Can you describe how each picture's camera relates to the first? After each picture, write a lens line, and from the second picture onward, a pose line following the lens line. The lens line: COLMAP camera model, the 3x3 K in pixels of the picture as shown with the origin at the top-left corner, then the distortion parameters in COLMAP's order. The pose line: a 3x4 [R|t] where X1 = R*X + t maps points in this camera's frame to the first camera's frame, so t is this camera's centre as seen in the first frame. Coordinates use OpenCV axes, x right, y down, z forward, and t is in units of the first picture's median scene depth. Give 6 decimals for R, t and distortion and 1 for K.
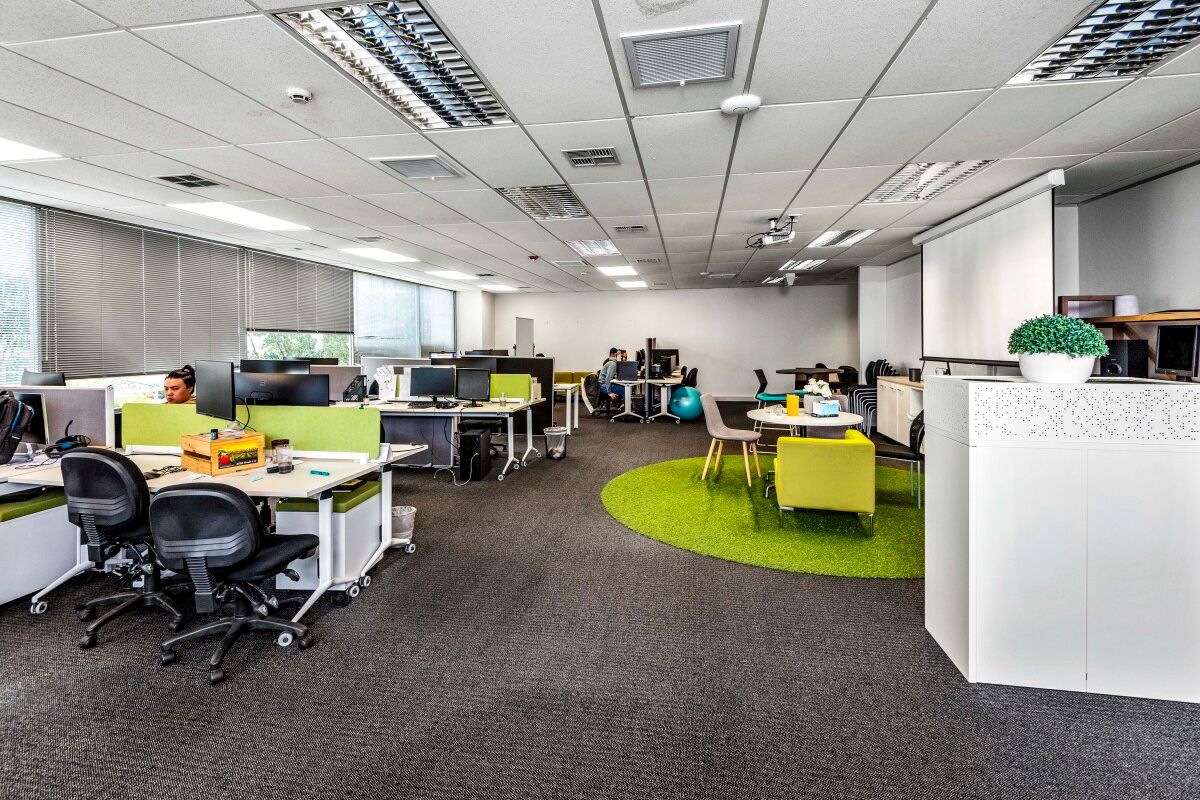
lens RADIAL K [[562.2, 0, 598.5], [0, 562.2, 342.7], [0, 0, 1]] dist [0.013579, -0.000453]
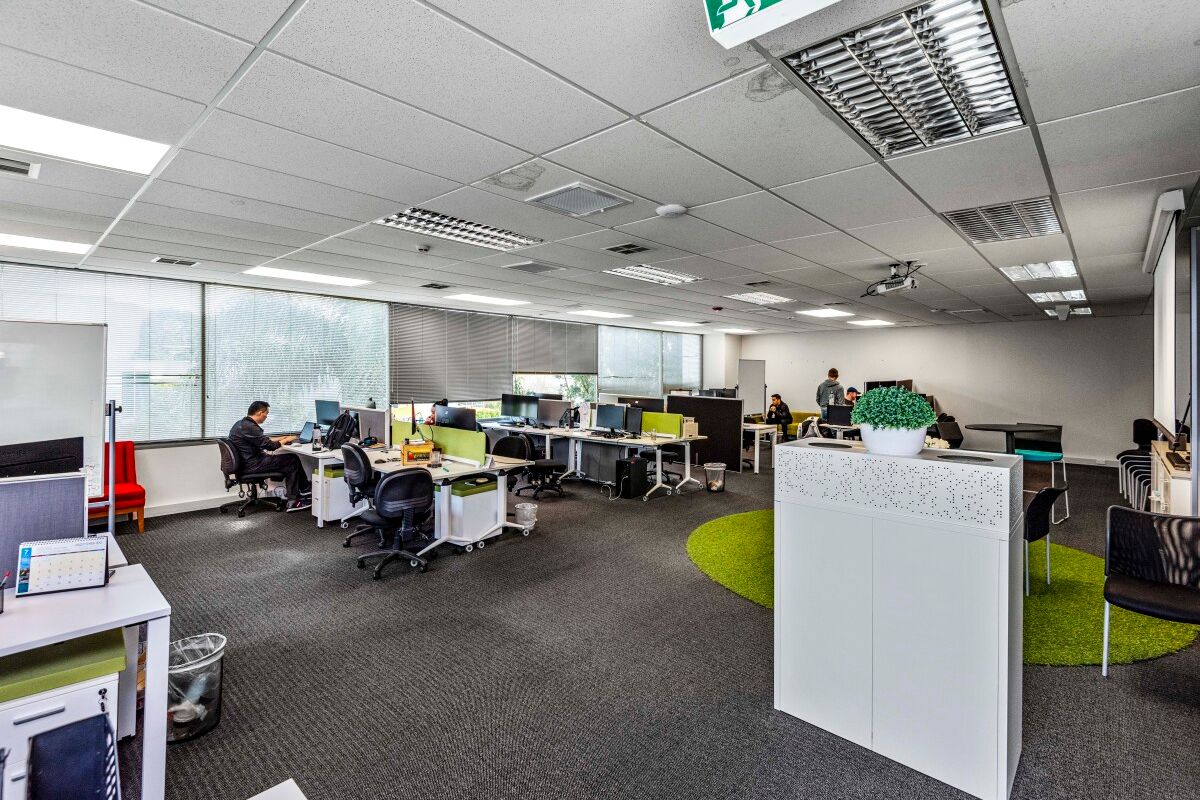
lens RADIAL K [[555.3, 0, 600.1], [0, 555.3, 370.2], [0, 0, 1]] dist [0.031393, -0.000298]
pose [[0.840574, 0.009995, -0.541604, 0.601586], [-0.015594, 0.999862, -0.005751, -0.043164], [0.541472, 0.013280, 0.840614, -0.093301]]
